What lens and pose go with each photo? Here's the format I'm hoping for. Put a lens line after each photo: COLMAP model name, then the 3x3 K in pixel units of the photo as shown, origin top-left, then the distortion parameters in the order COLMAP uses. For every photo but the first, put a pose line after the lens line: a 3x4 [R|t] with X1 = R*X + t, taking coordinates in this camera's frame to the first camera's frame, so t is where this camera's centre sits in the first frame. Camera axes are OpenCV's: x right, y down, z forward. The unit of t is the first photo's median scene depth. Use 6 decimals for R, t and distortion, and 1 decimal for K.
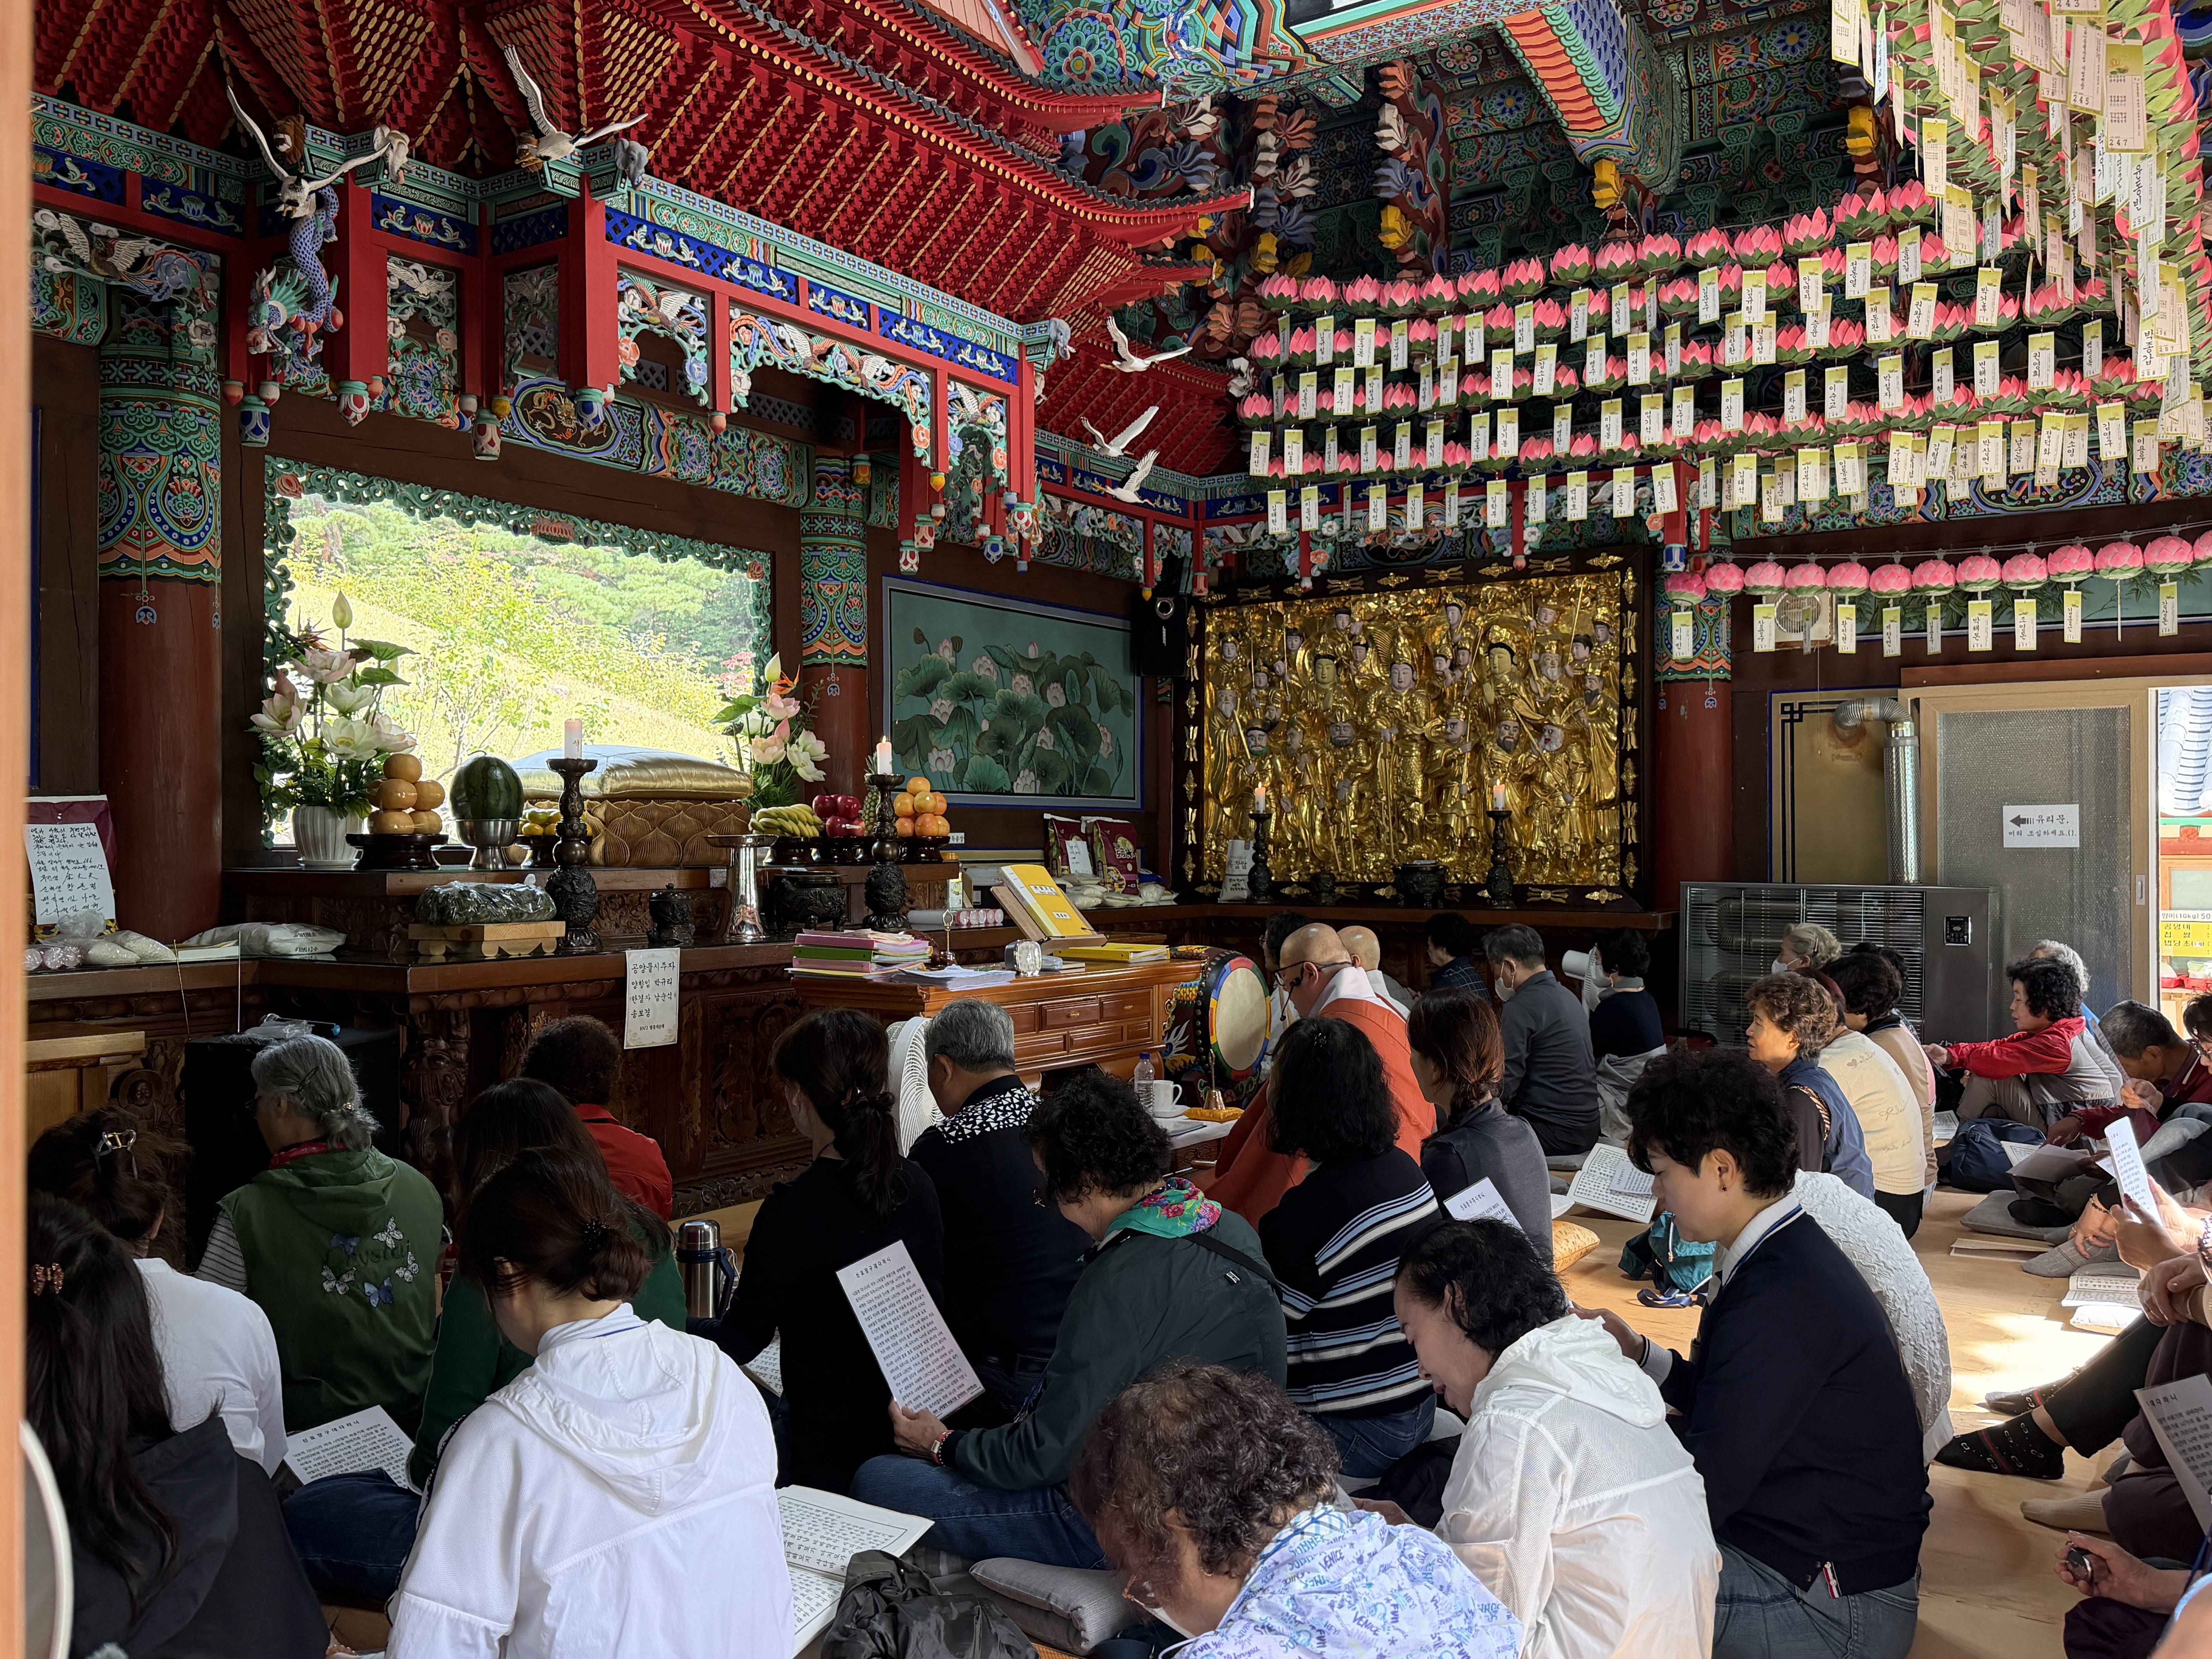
lens RADIAL K [[1739.5, 0, 1112.2], [0, 1739.5, 868.3], [0, 0, 1]] dist [0.006417, -0.037963]
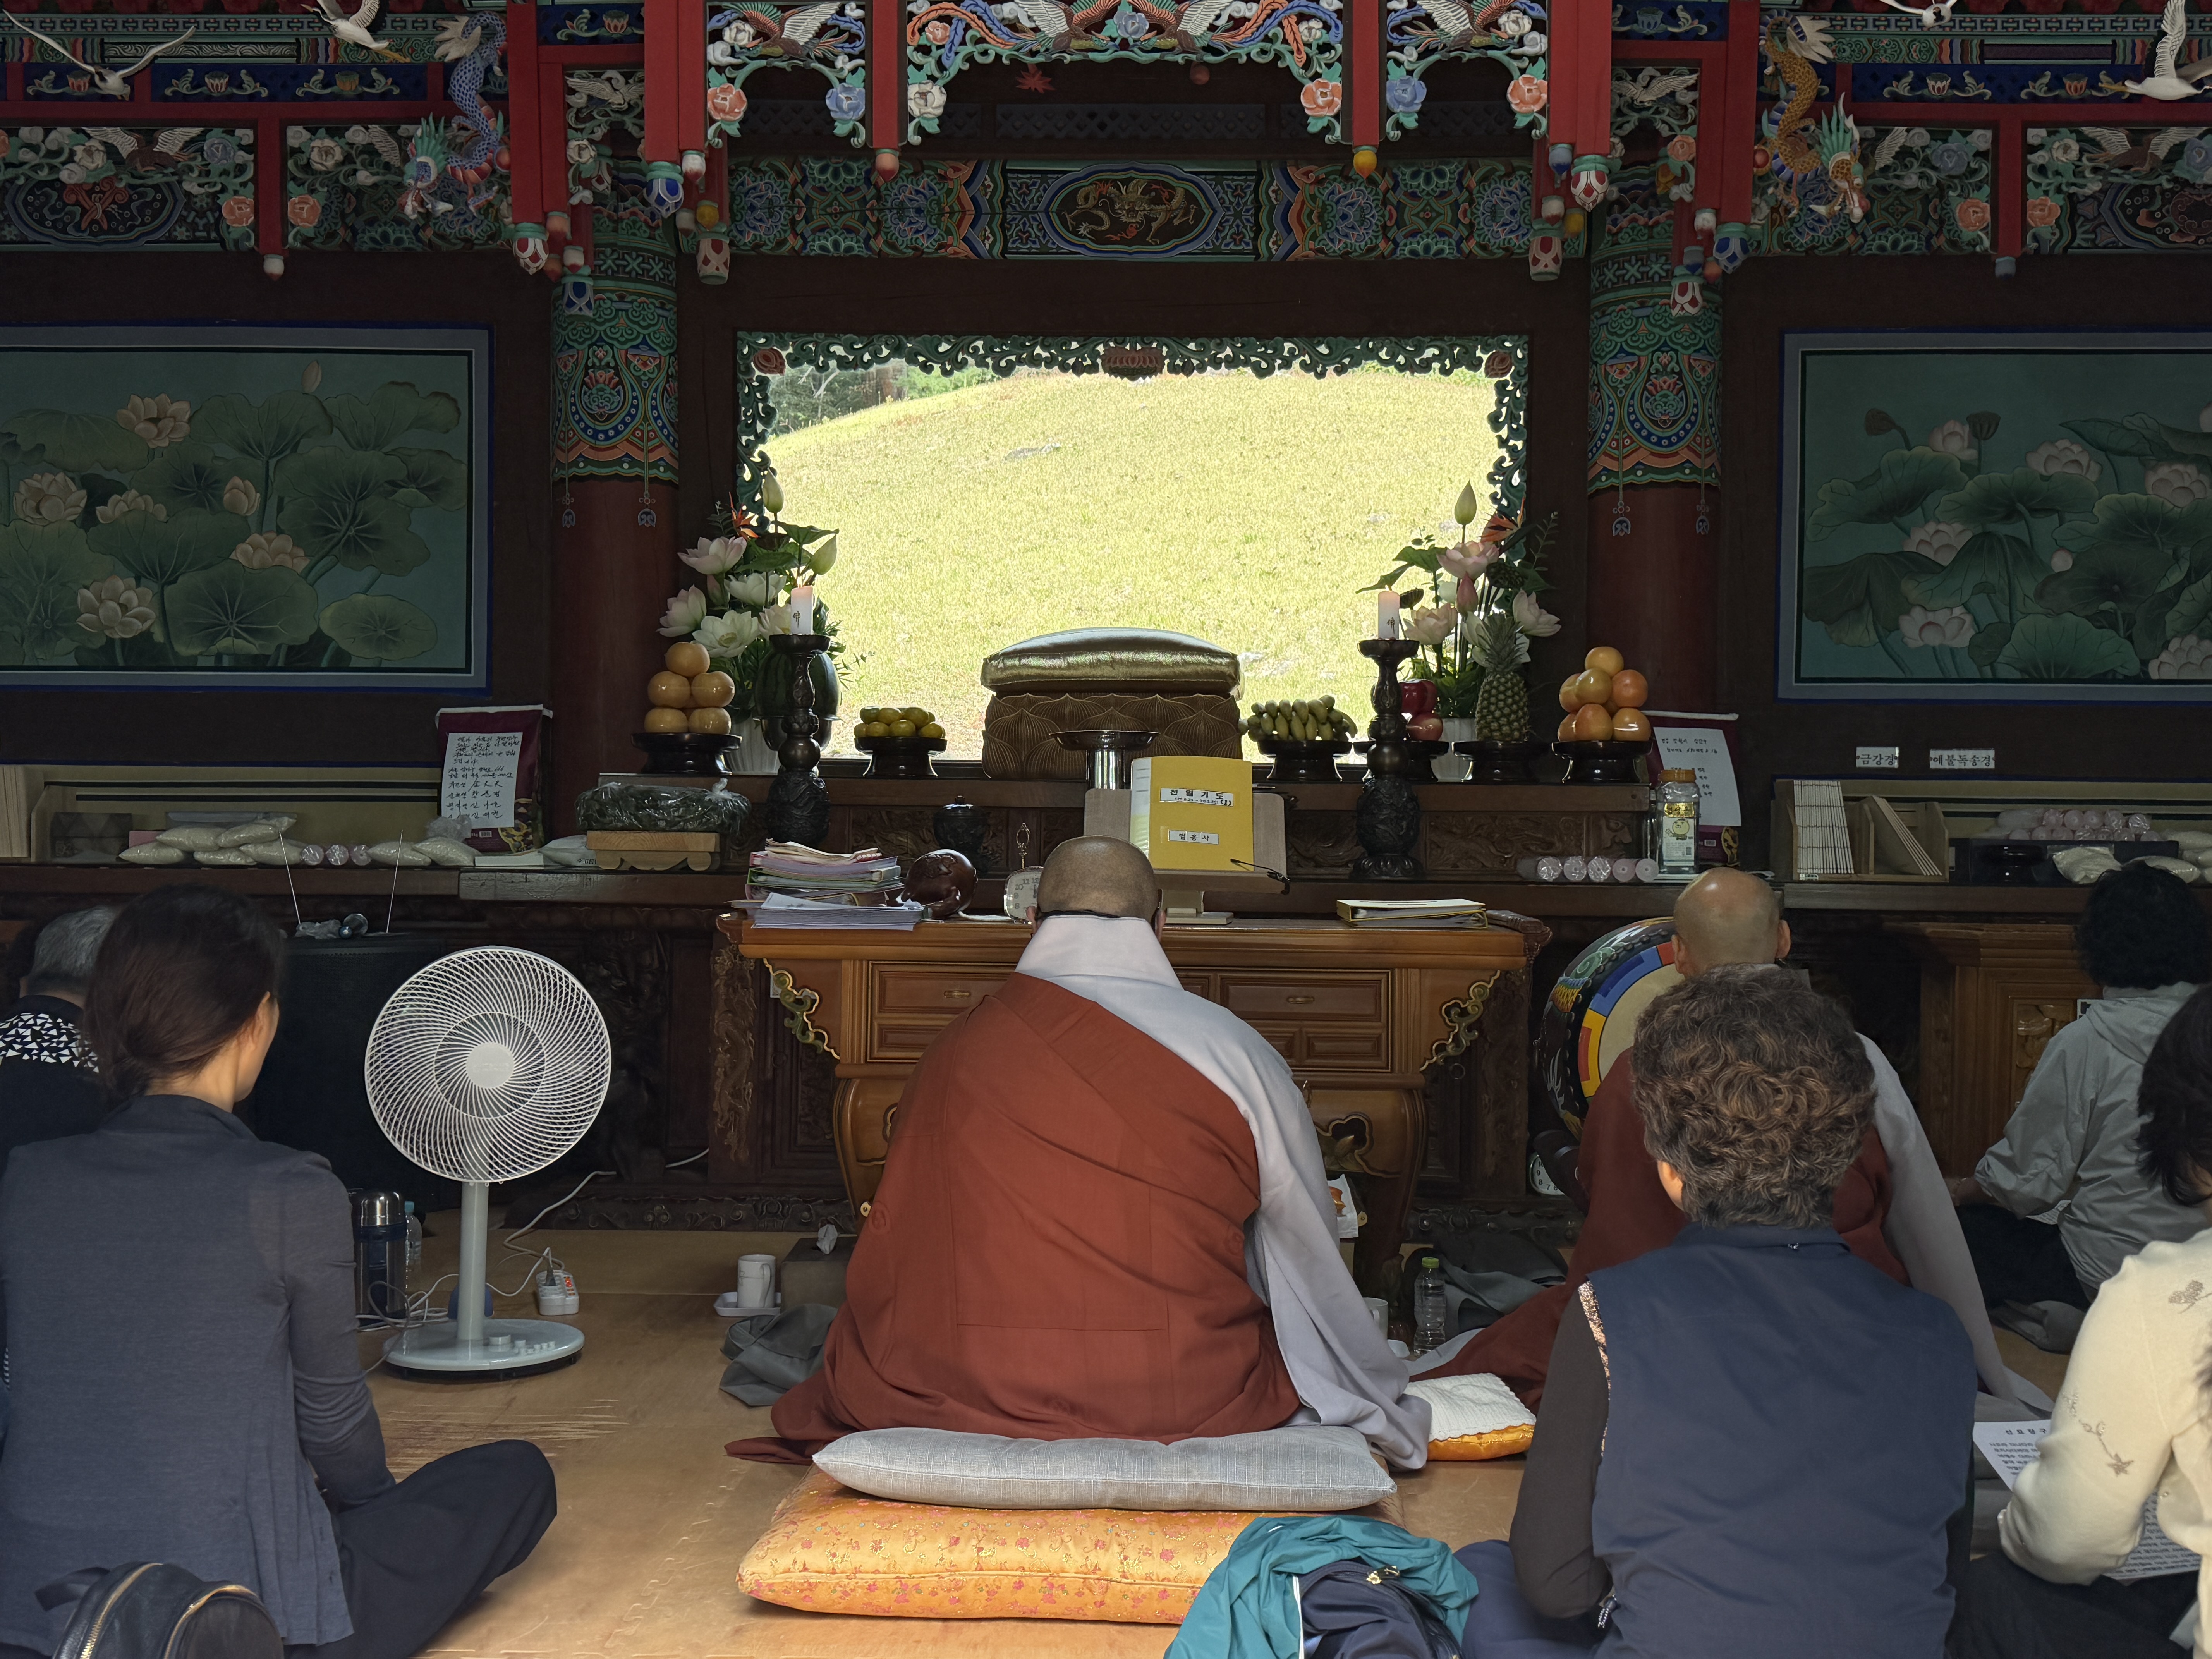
lens RADIAL K [[2111.6, 0, 1106.0], [0, 2111.6, 829.5], [0, 0, 1]] dist [0.204044, -0.412070]
pose [[0.523711, -0.002115, -0.851893, 0.566689], [-0.023570, 0.999578, -0.016972, 0.038082], [0.851570, 0.028967, 0.523441, 0.573879]]
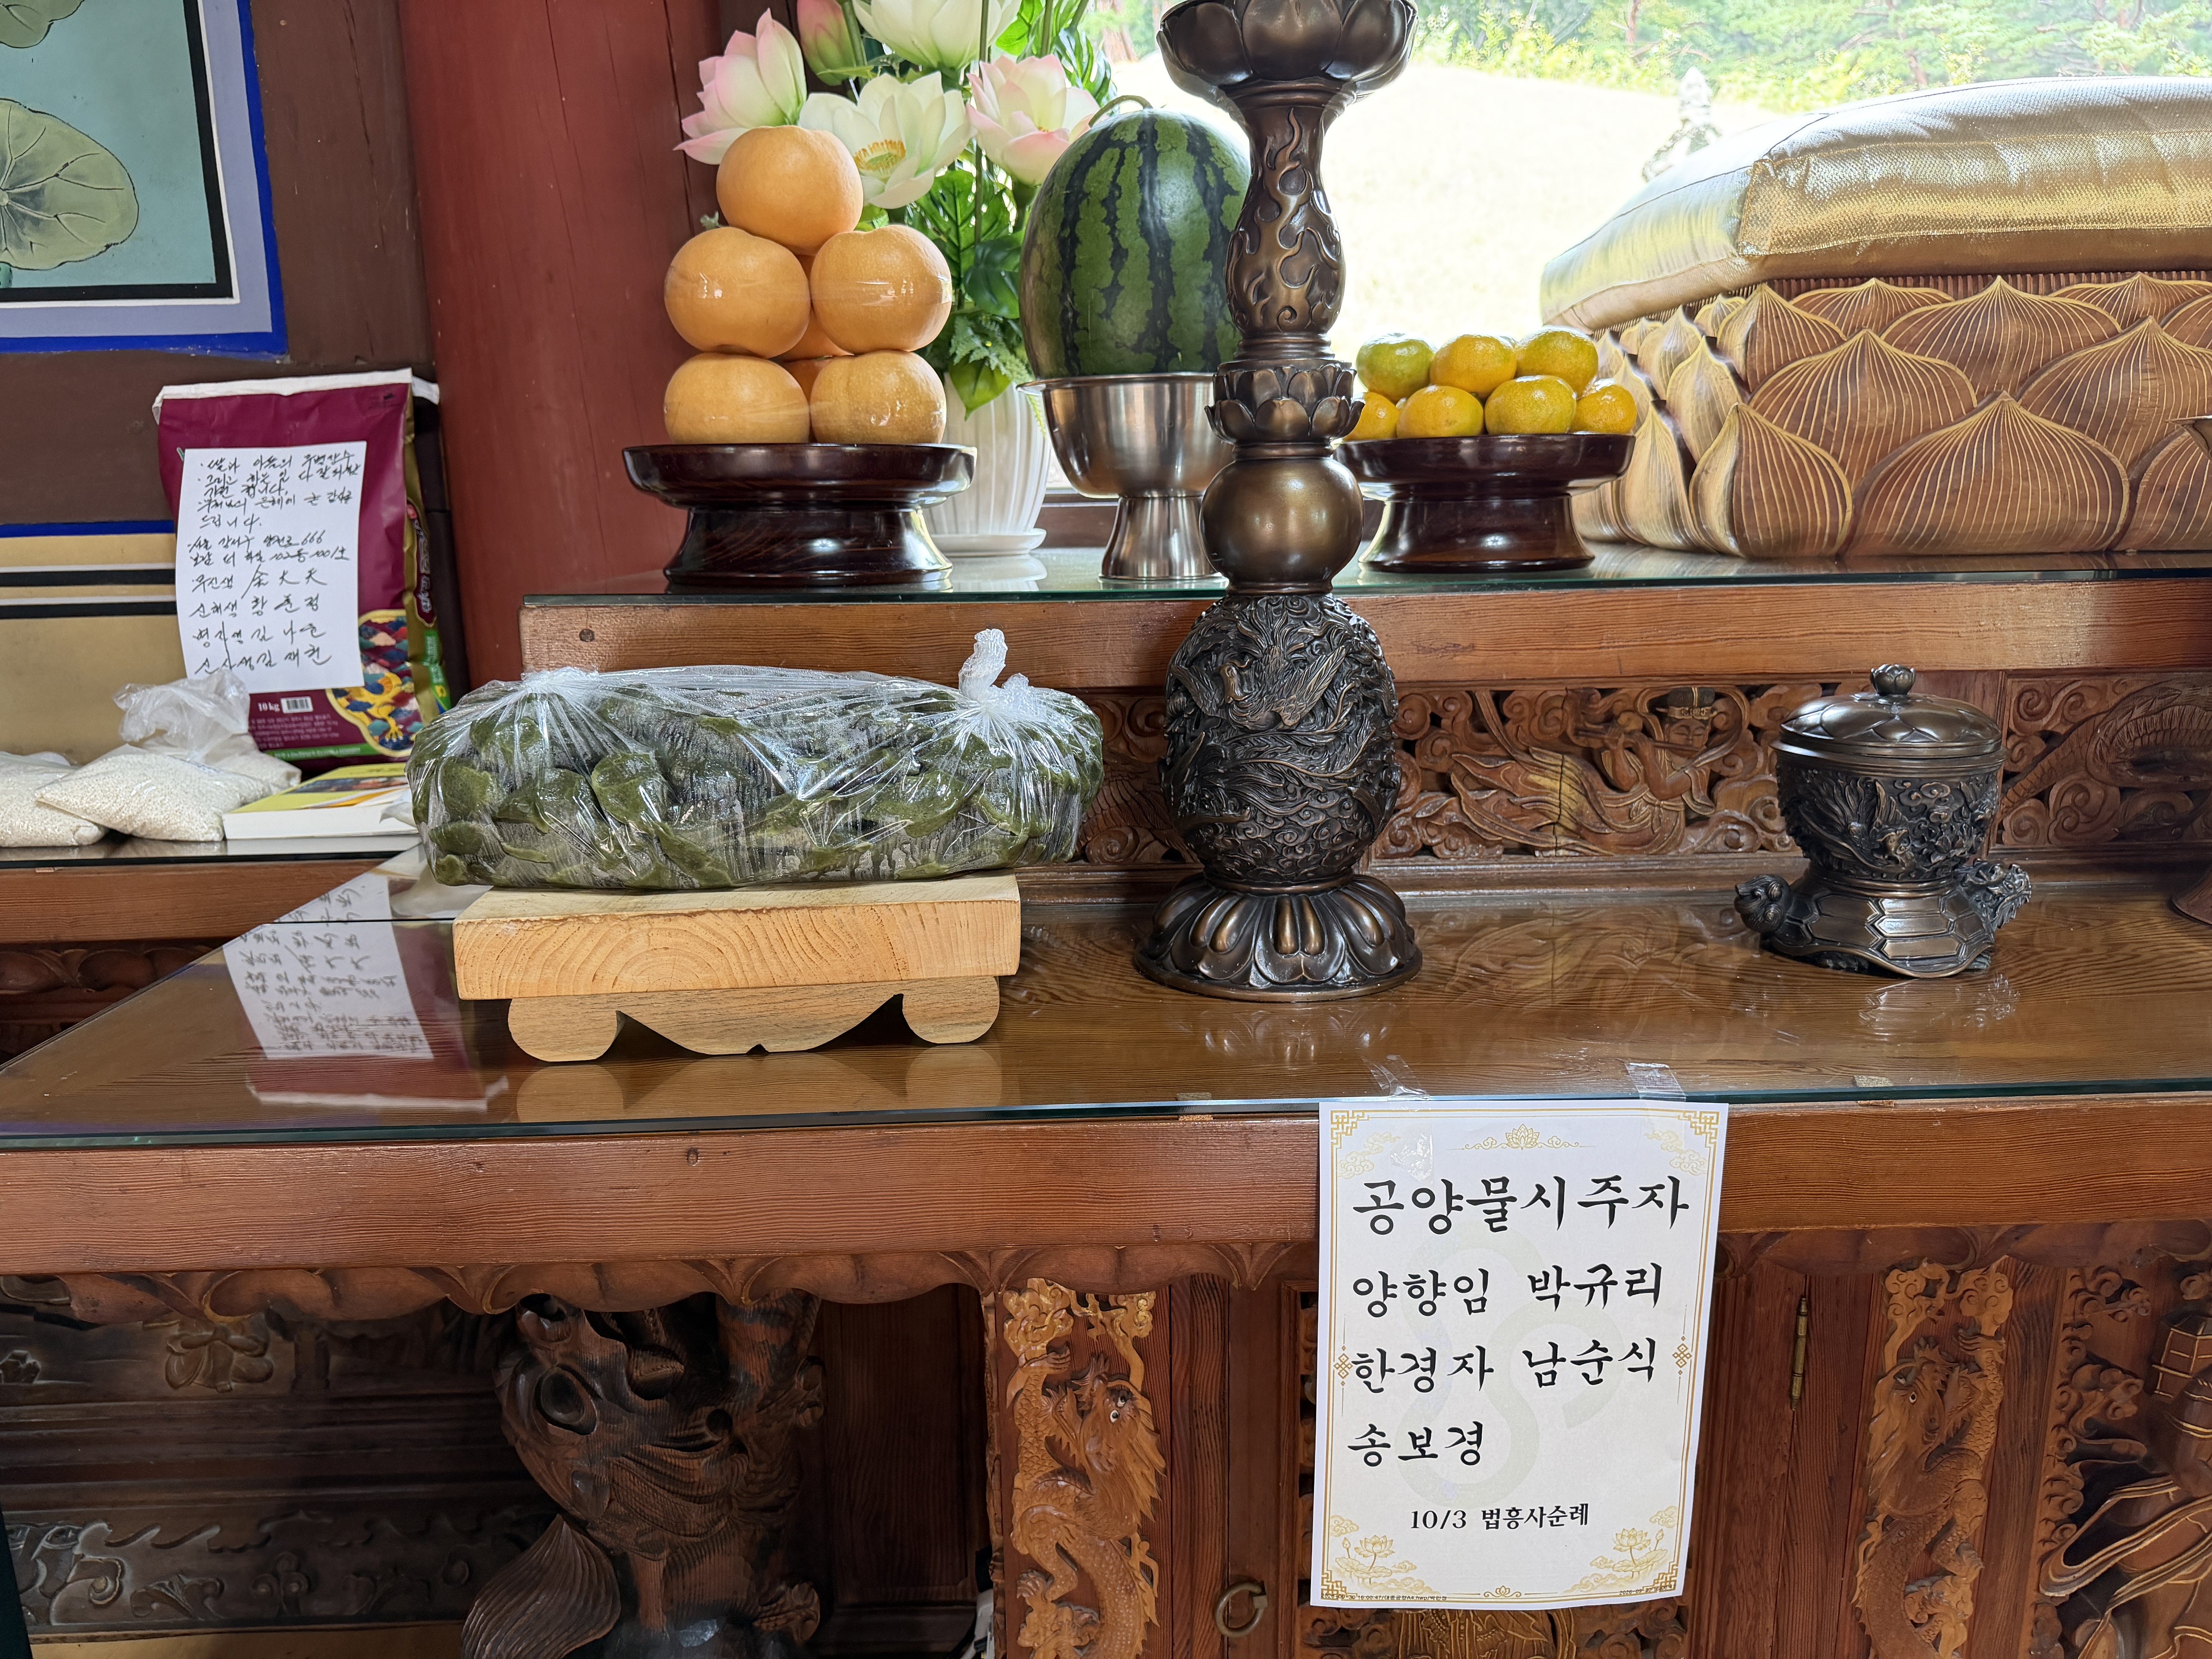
lens RADIAL K [[1599.1, 0, 1106.0], [0, 1599.1, 829.5], [0, 0, 1]] dist [-0.006771, -0.002804]
pose [[0.563942, 0.162094, -0.809750, -0.155026], [0.004488, 0.979931, 0.199286, -0.009732], [0.825802, -0.116020, 0.551897, 0.826189]]
